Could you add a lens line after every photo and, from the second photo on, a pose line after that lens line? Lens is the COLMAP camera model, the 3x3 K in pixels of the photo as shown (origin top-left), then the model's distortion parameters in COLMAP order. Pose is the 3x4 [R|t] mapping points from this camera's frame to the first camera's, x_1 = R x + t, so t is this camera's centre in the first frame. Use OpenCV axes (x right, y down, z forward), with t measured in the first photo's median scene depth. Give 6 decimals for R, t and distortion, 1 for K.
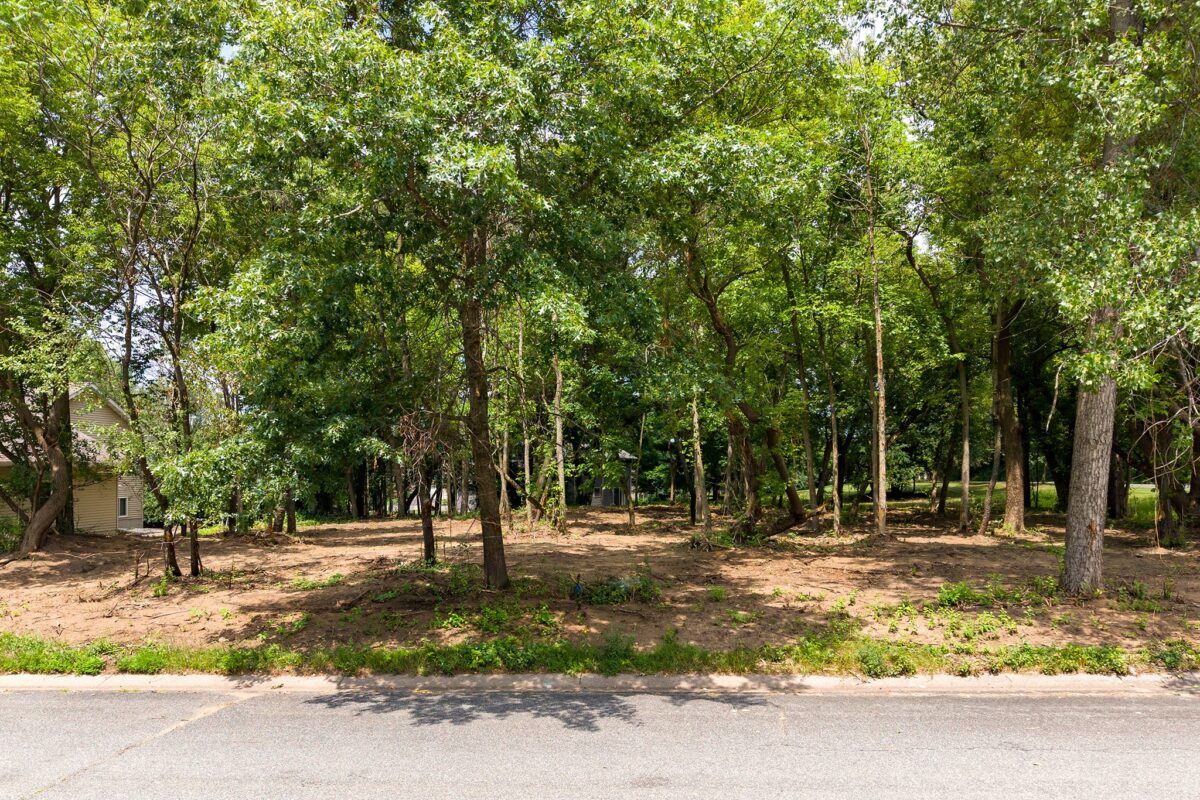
lens RADIAL K [[835.9, 0, 601.7], [0, 835.9, 404.5], [0, 0, 1]] dist [0.020751, -0.019160]
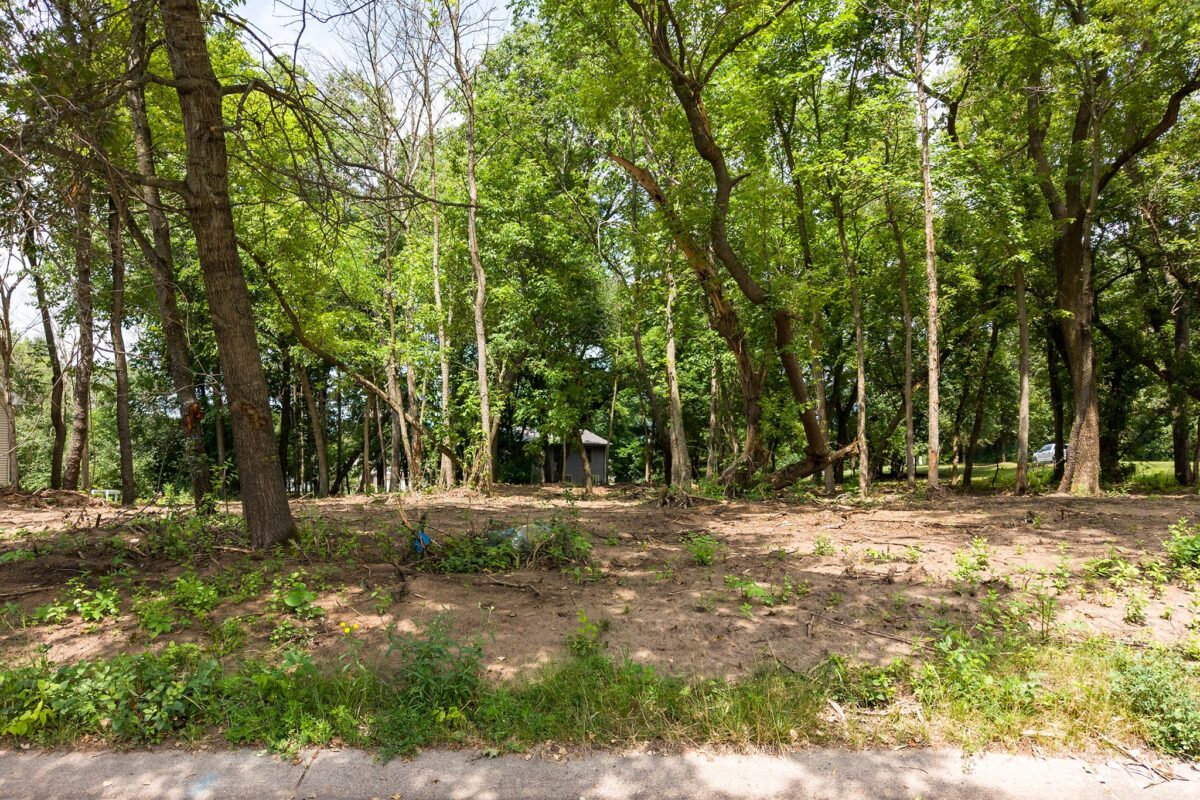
lens RADIAL K [[835.9, 0, 599.7], [0, 835.9, 395.4], [0, 0, 1]] dist [0.020751, -0.019160]
pose [[0.999768, -0.002924, 0.021354, 0.075250], [0.003138, 0.999945, -0.009960, 0.157733], [-0.021324, 0.010025, 0.999722, 0.573865]]
